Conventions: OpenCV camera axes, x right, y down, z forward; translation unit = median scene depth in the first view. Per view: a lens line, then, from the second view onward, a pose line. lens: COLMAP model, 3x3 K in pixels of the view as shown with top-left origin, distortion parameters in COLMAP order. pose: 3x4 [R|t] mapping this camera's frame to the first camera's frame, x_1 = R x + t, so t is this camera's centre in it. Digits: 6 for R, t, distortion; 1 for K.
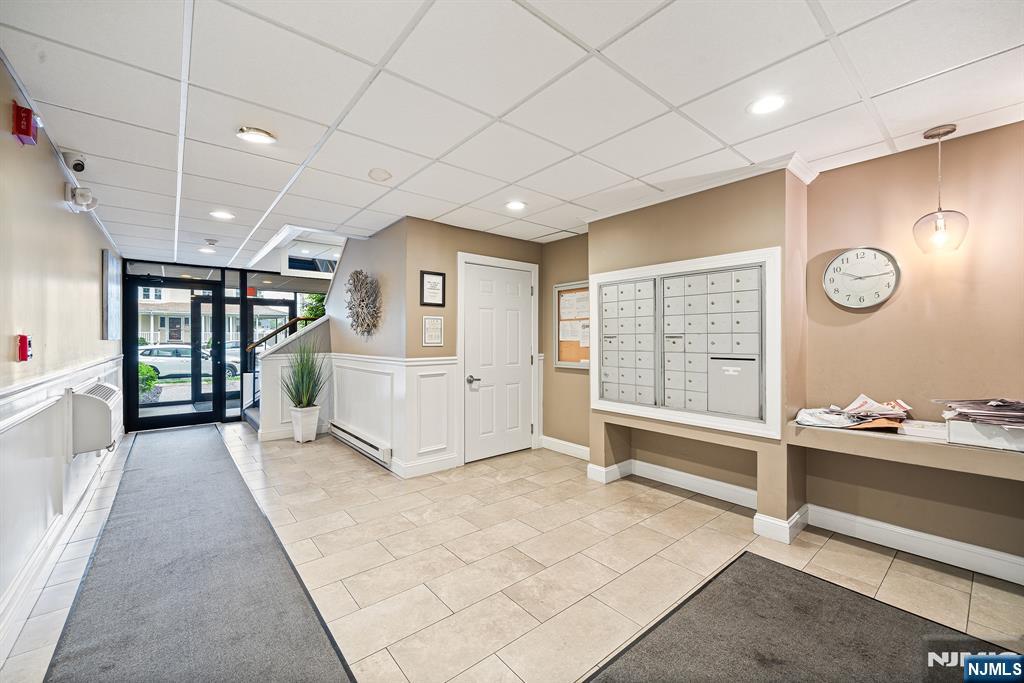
lens RADIAL K [[408.9, 0, 505.2], [0, 408.9, 340.4], [0, 0, 1]] dist [0.000227, 0.000138]
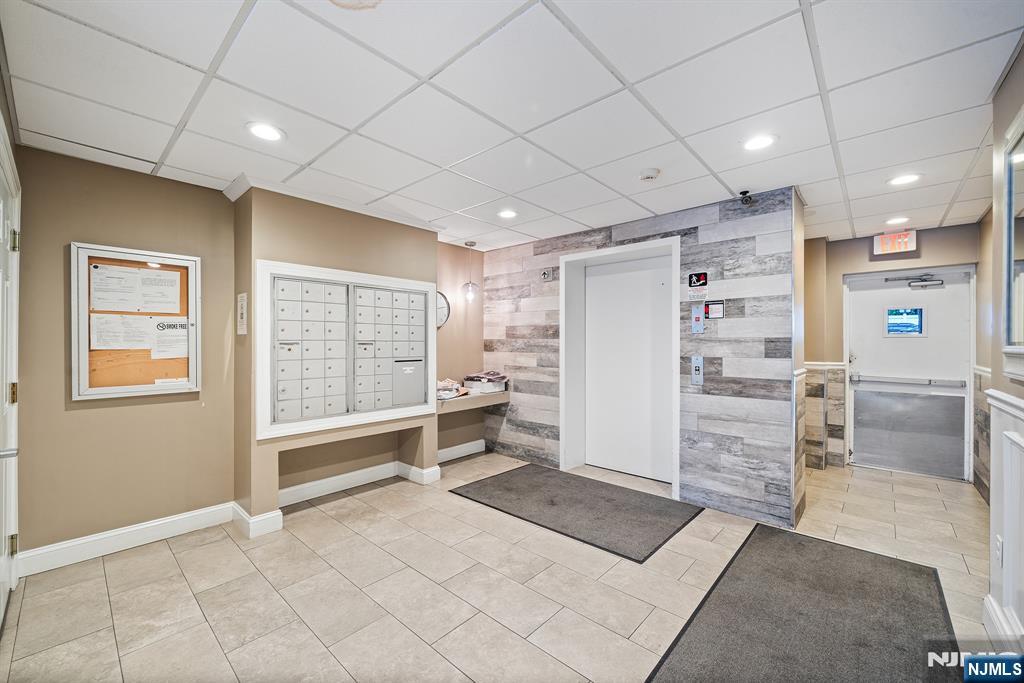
lens RADIAL K [[408.9, 0, 509.2], [0, 408.9, 343.5], [0, 0, 1]] dist [0.000227, 0.000138]
pose [[-0.148568, 0.001037, 0.988902, -0.671038], [0.003583, 0.999993, -0.000510, -0.006822], [-0.988896, 0.003467, -0.148570, 0.756867]]
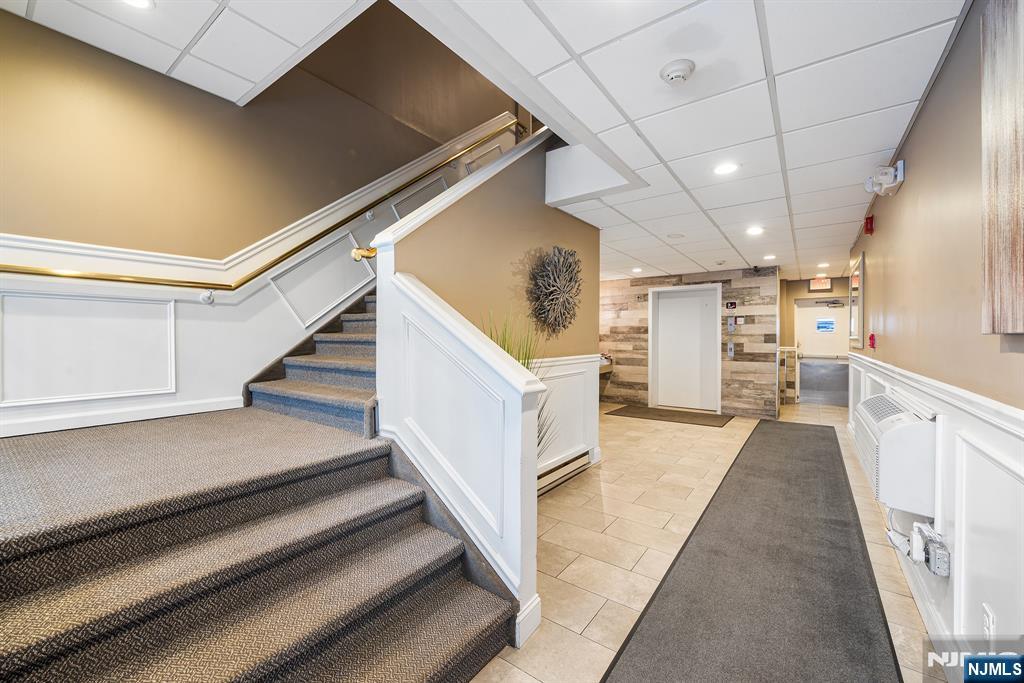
lens RADIAL K [[408.9, 0, 508.2], [0, 408.9, 339.8], [0, 0, 1]] dist [0.000227, 0.000138]
pose [[-0.242242, -0.004017, 0.970208, -1.626332], [0.004993, 0.999973, 0.005387, -0.005584], [-0.970203, 0.006149, -0.242215, 1.925815]]
